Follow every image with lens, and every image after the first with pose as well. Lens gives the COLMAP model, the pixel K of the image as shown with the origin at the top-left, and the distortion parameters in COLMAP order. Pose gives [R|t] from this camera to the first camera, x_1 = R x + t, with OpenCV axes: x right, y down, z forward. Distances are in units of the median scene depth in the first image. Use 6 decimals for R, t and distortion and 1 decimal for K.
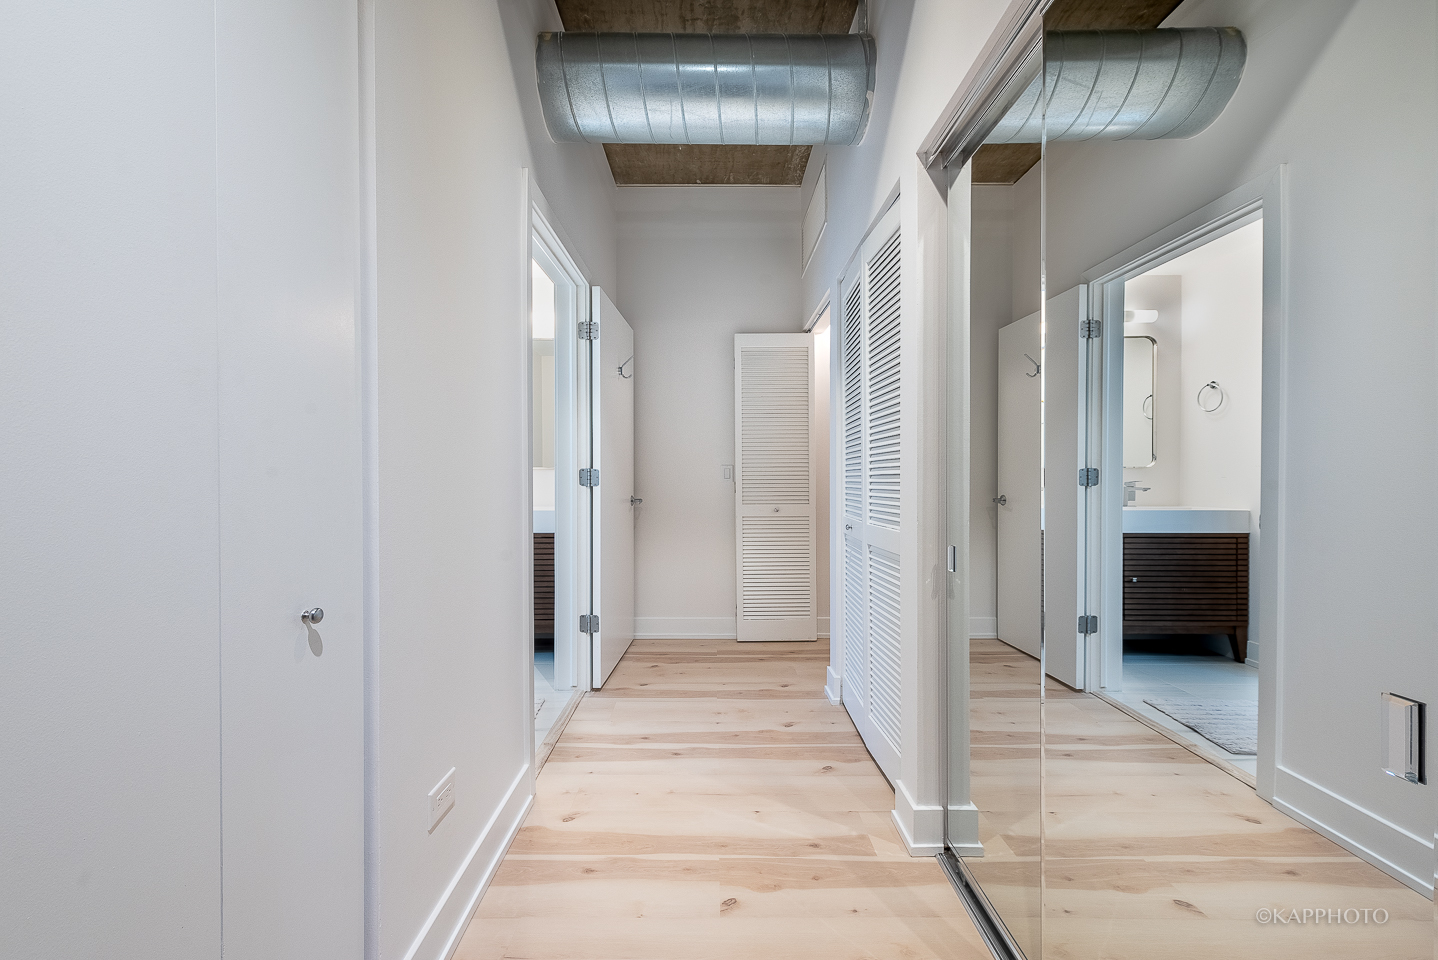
lens RADIAL K [[556.3, 0, 709.0], [0, 556.3, 481.9], [0, 0, 1]] dist [-0.000074, -0.000270]
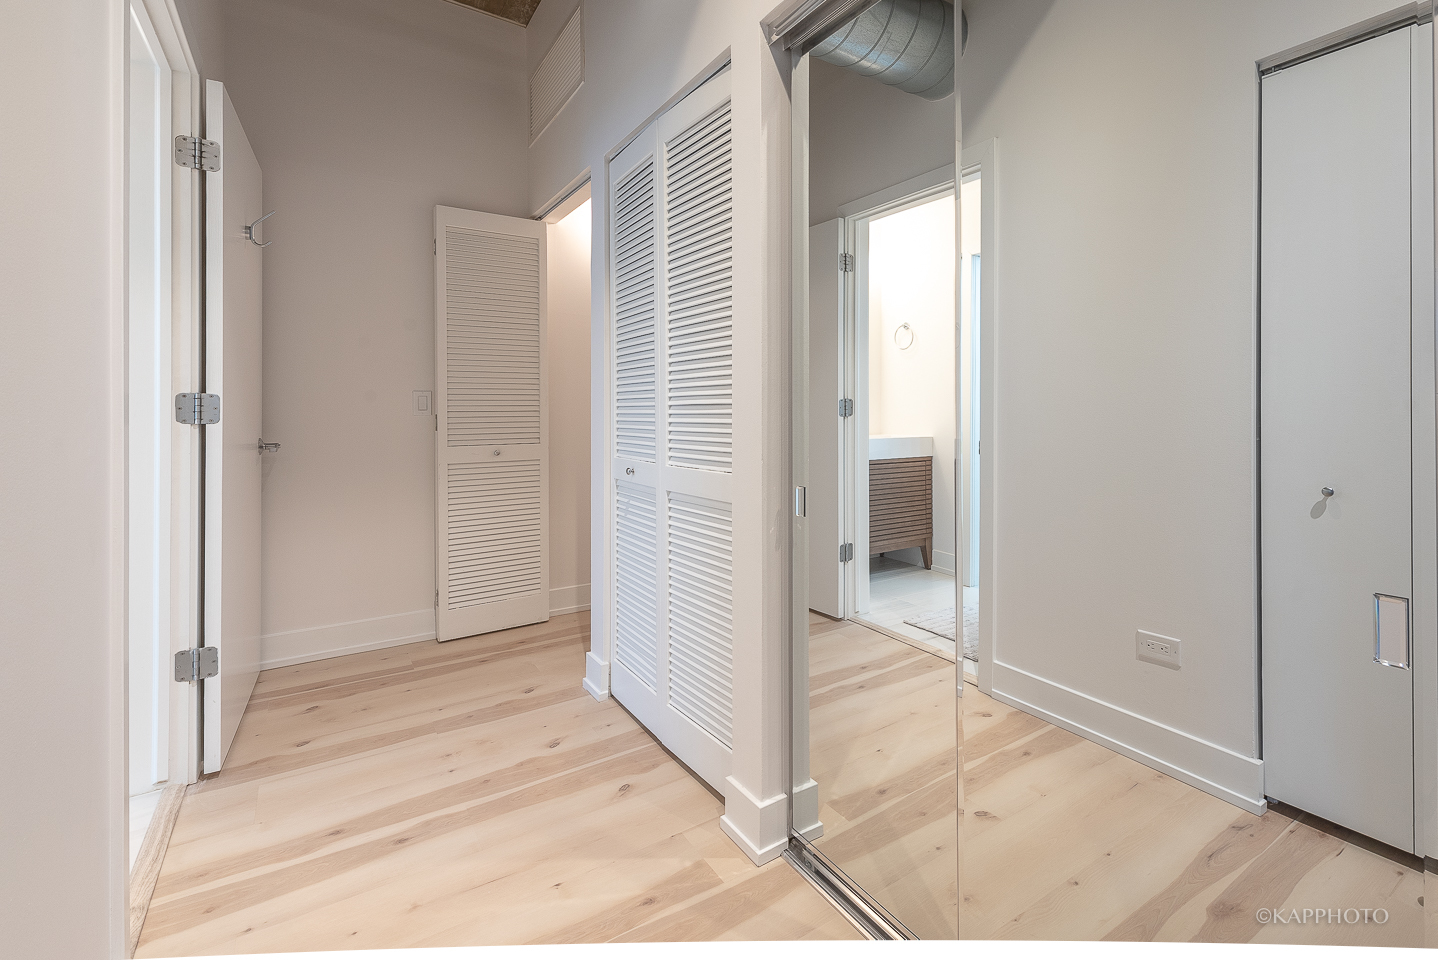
lens RADIAL K [[664.4, 0, 755.6], [0, 664.4, 405.7], [0, 0, 1]] dist [0.003944, -0.000581]
pose [[0.832038, 0.001686, 0.554716, -0.121777], [0.005412, 0.999923, -0.011157, -0.000223], [-0.554693, 0.012285, 0.831965, 0.110065]]
